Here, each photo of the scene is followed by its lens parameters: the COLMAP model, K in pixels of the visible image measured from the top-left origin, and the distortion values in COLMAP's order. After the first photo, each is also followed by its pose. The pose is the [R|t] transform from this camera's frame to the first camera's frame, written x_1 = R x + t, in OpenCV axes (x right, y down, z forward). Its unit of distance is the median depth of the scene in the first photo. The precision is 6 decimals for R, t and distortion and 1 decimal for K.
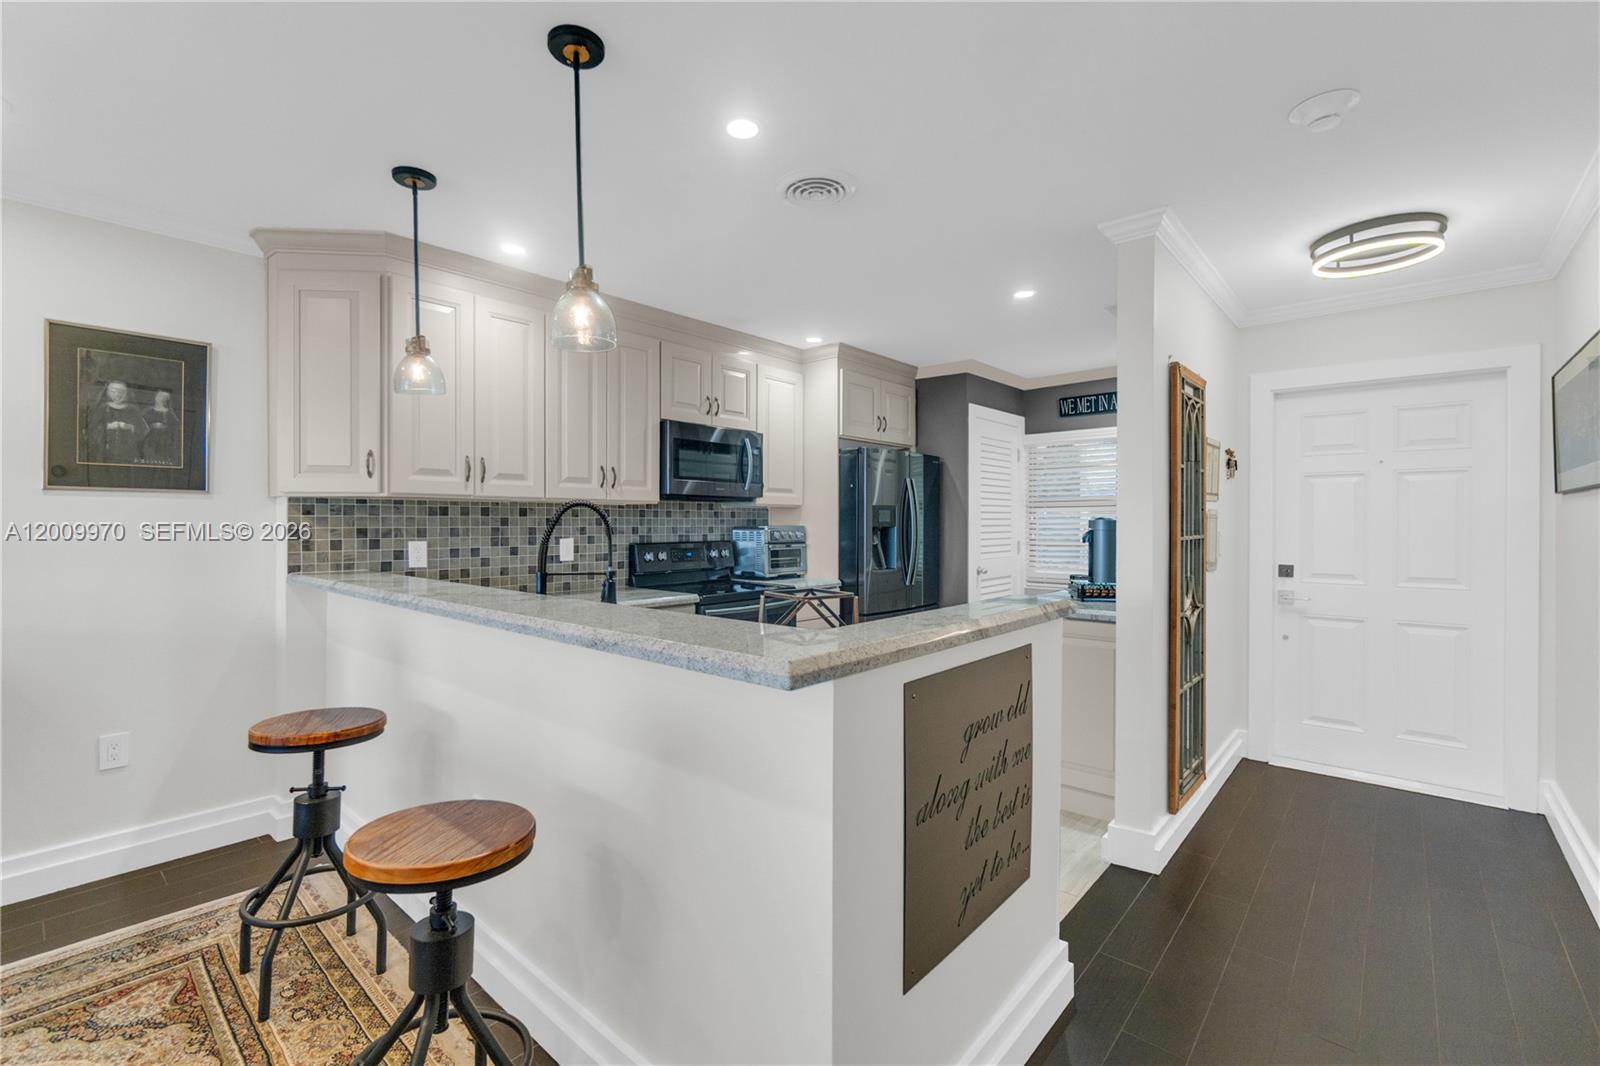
lens RADIAL K [[699.5, 0, 797.0], [0, 699.5, 525.2], [0, 0, 1]] dist [-0.001944, -0.000259]
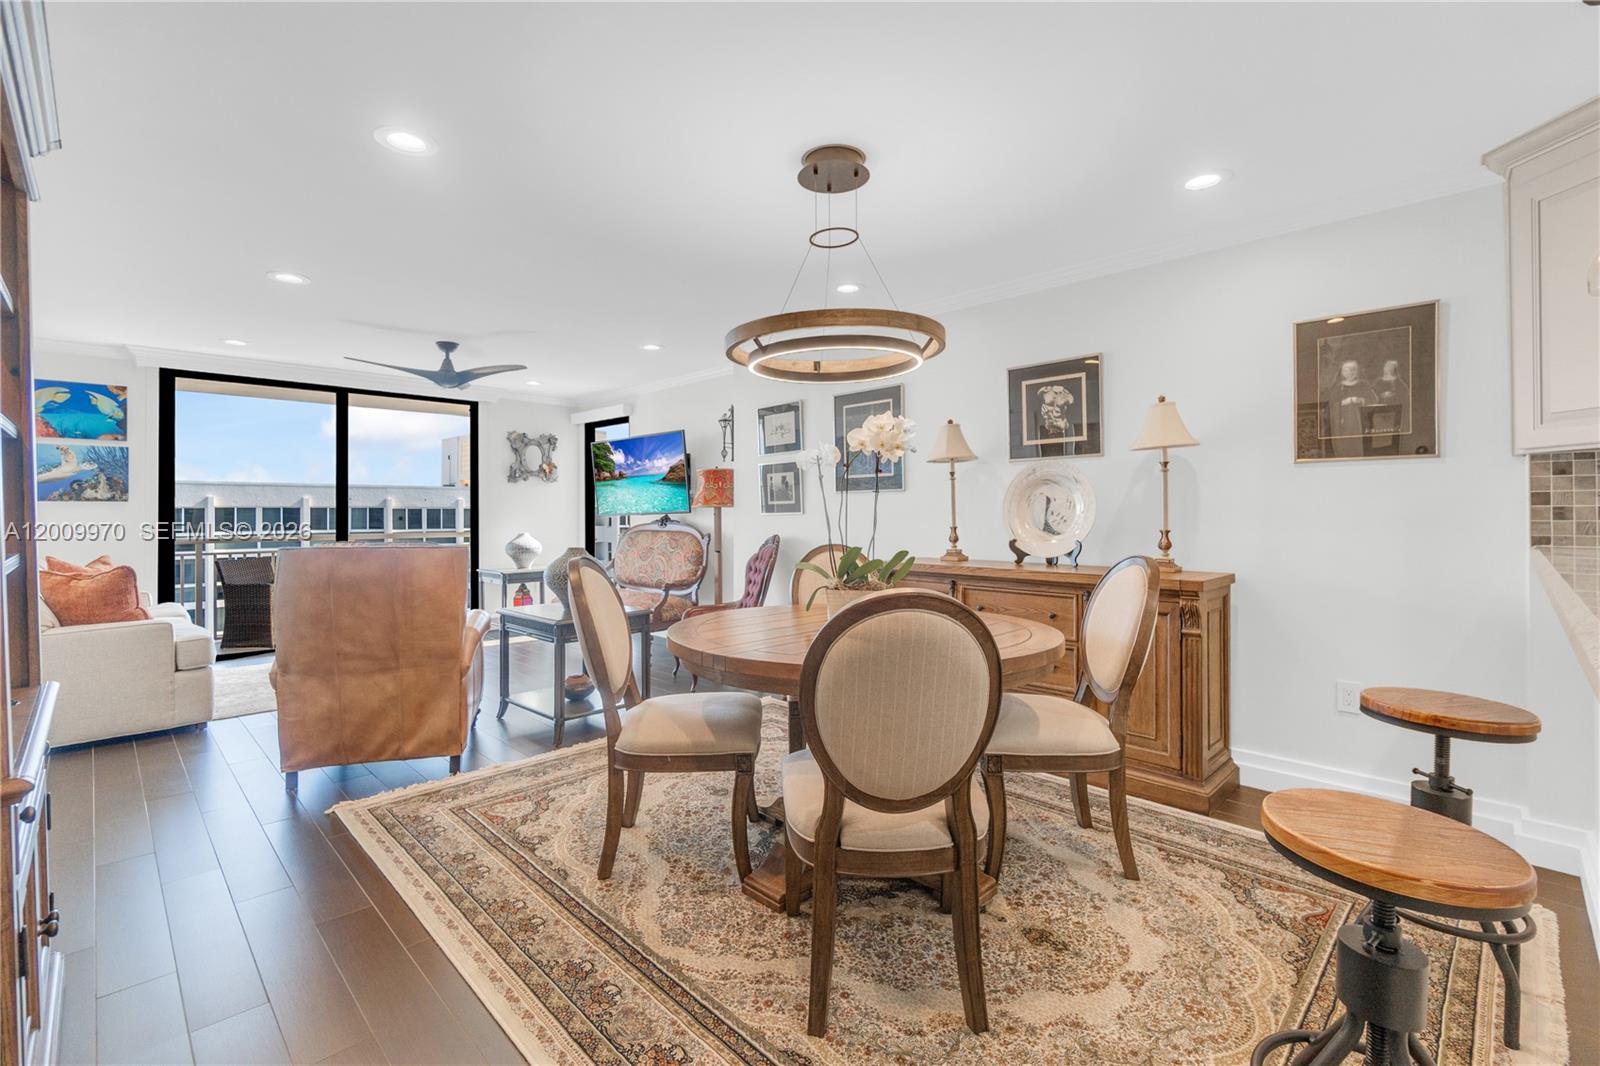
lens RADIAL K [[713.9, 0, 782.6], [0, 713.9, 507.5], [0, 0, 1]] dist [0.001910, 0.000117]
pose [[-0.082121, -0.007210, -0.996596, 0.148849], [-0.001494, 0.999974, -0.007112, 0.023467], [0.996621, 0.000905, -0.082130, 0.136447]]
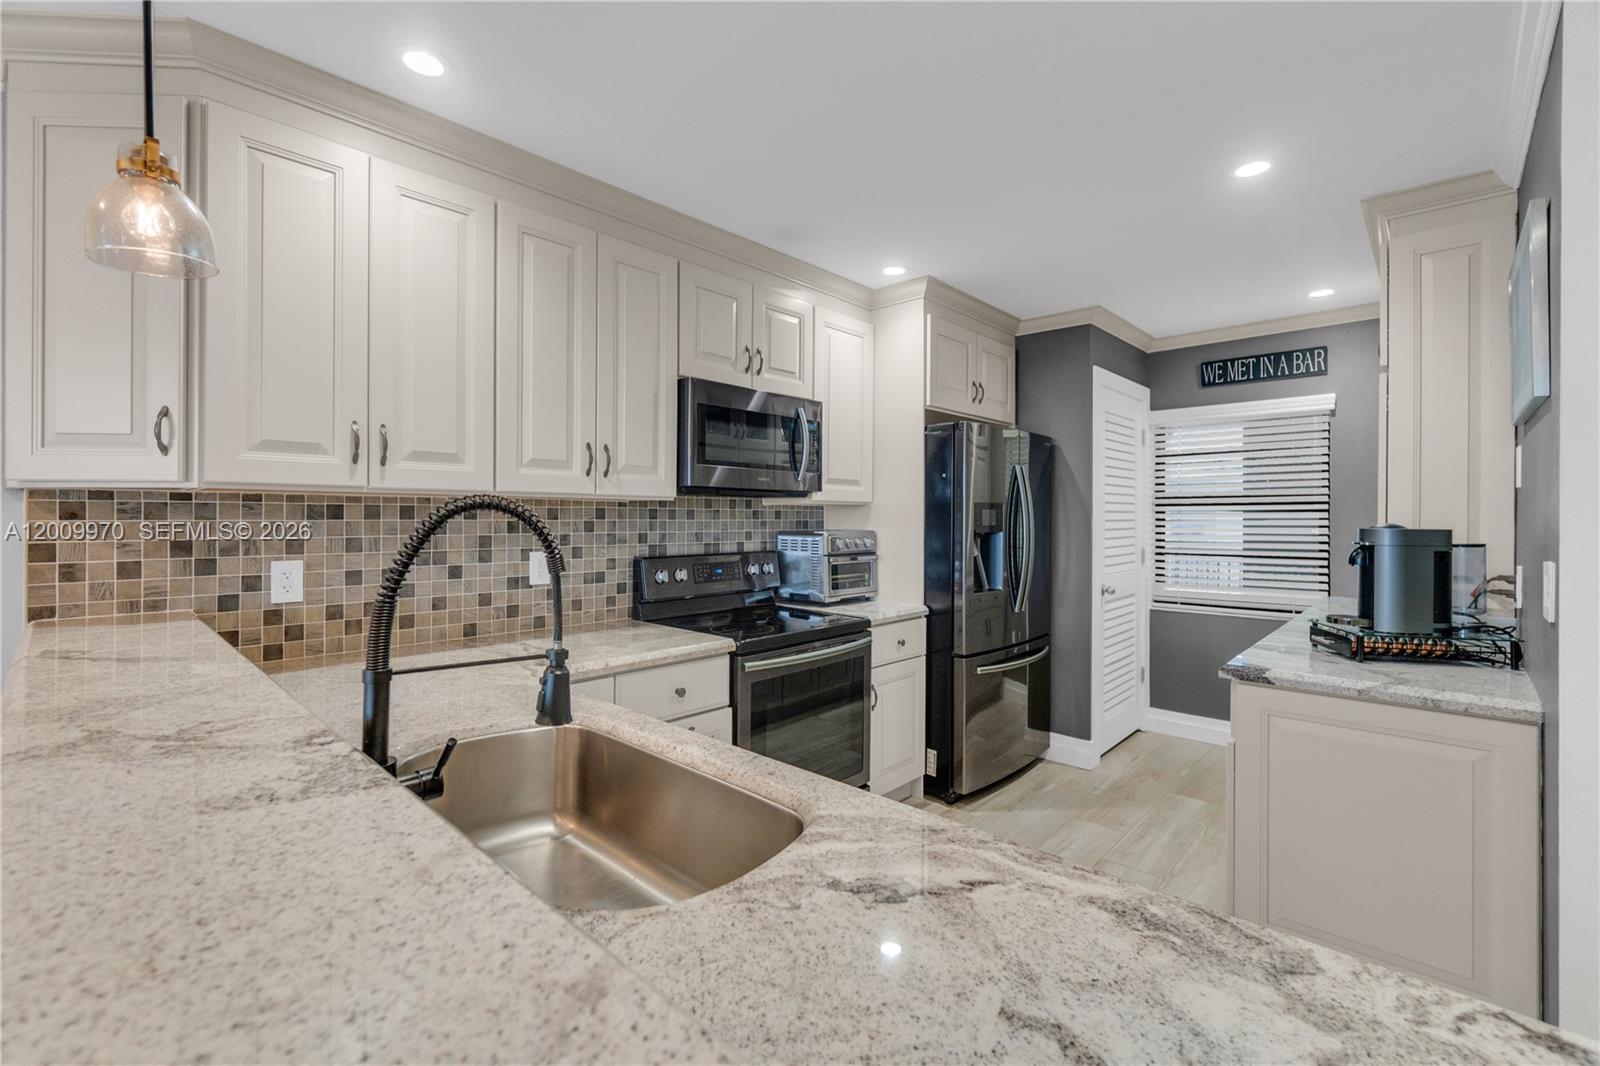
lens RADIAL K [[694.0, 0, 798.6], [0, 694.0, 516.3], [0, 0, 1]] dist [-0.002007, -0.000211]
pose [[0.999474, 0.003035, -0.032274, -0.058442], [-0.003184, 0.999985, -0.004538, -0.012950], [0.032260, 0.004639, 0.999469, 0.343147]]
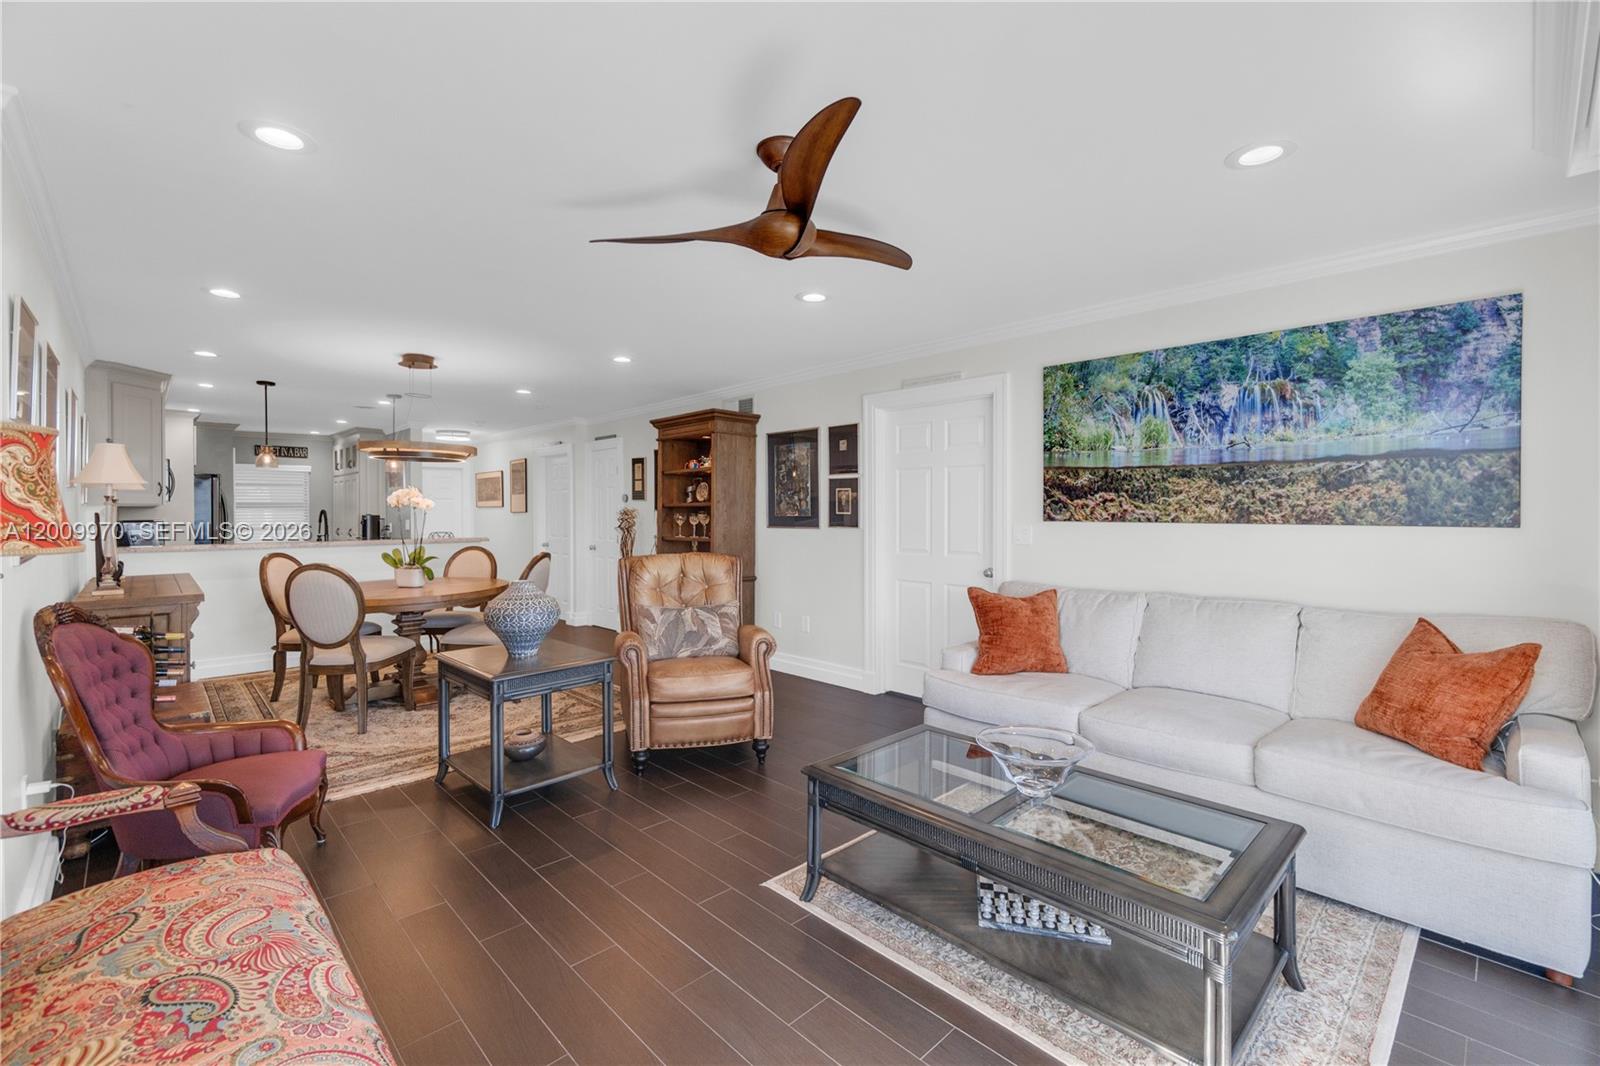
lens RADIAL K [[699.5, 0, 797.0], [0, 699.5, 525.2], [0, 0, 1]] dist [-0.001944, -0.000259]
pose [[0.092222, -0.019554, 0.995546, -1.787648], [0.007465, 0.999793, 0.018946, -0.010734], [-0.995710, 0.005685, 0.092349, -0.707336]]
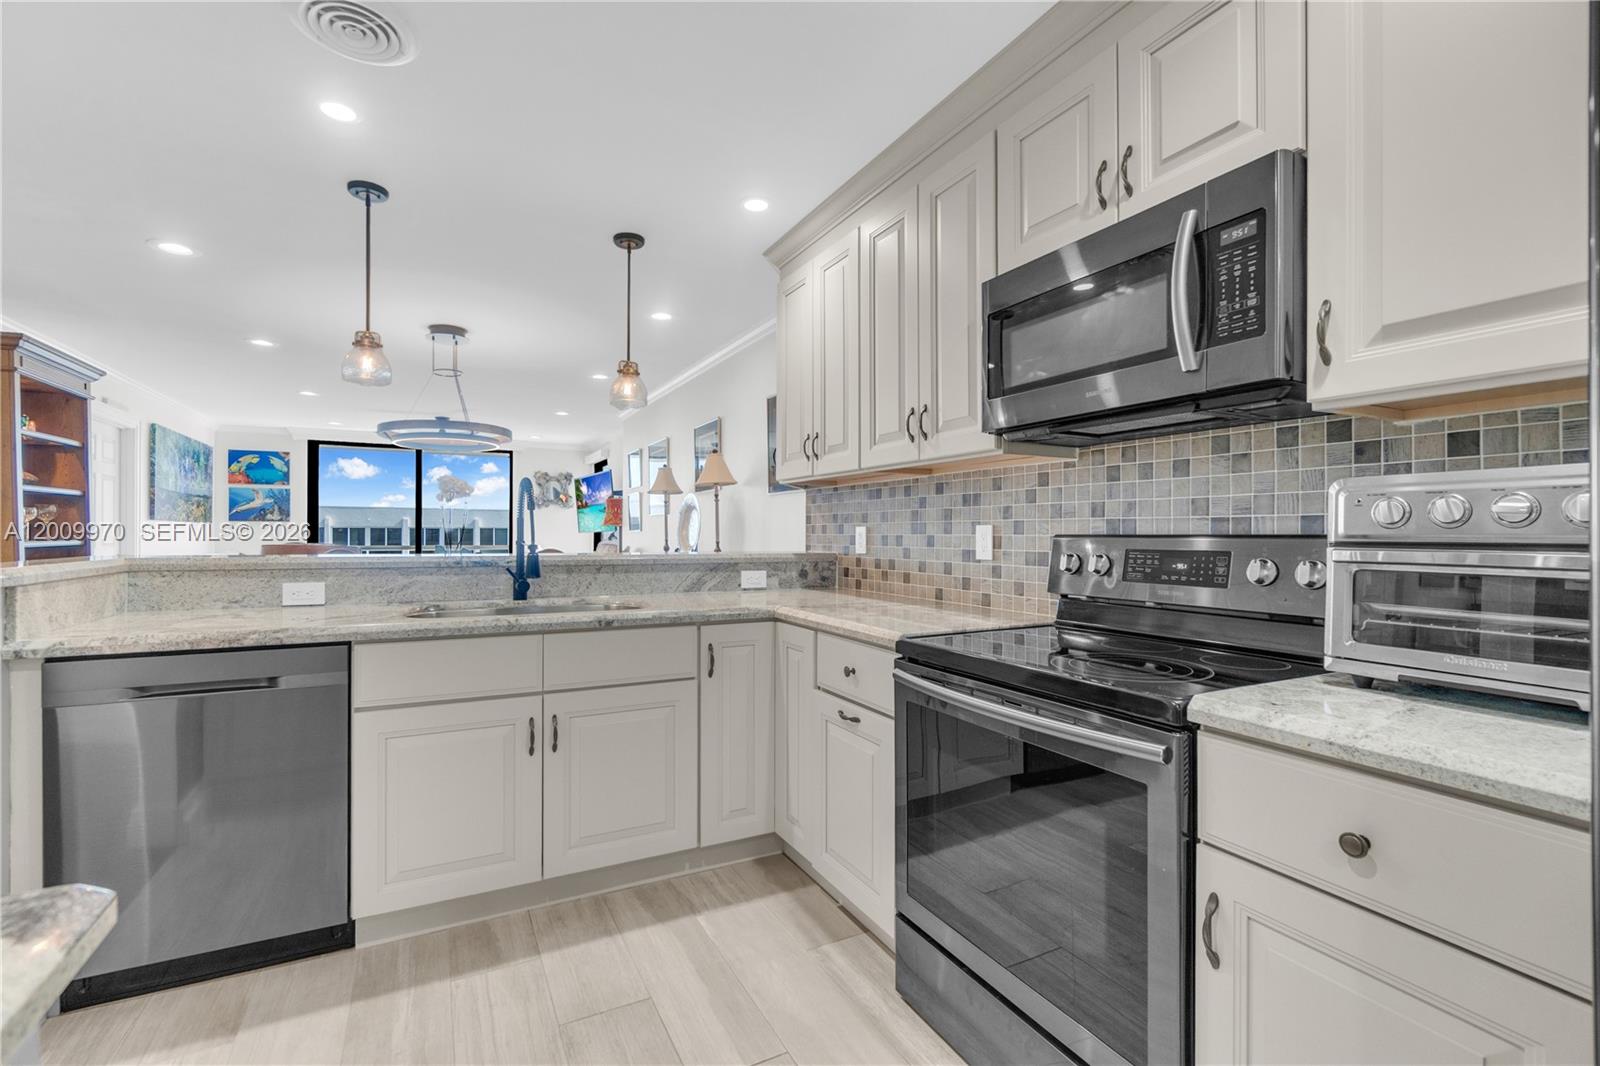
lens RADIAL K [[697.5, 0, 771.5], [0, 697.5, 532.7], [0, 0, 1]] dist [-0.001717, -0.000133]
pose [[-0.389260, -0.005262, -0.921113, 0.338148], [-0.009376, 0.999955, -0.001750, 0.029535], [0.921080, 0.007955, -0.389292, 1.085690]]
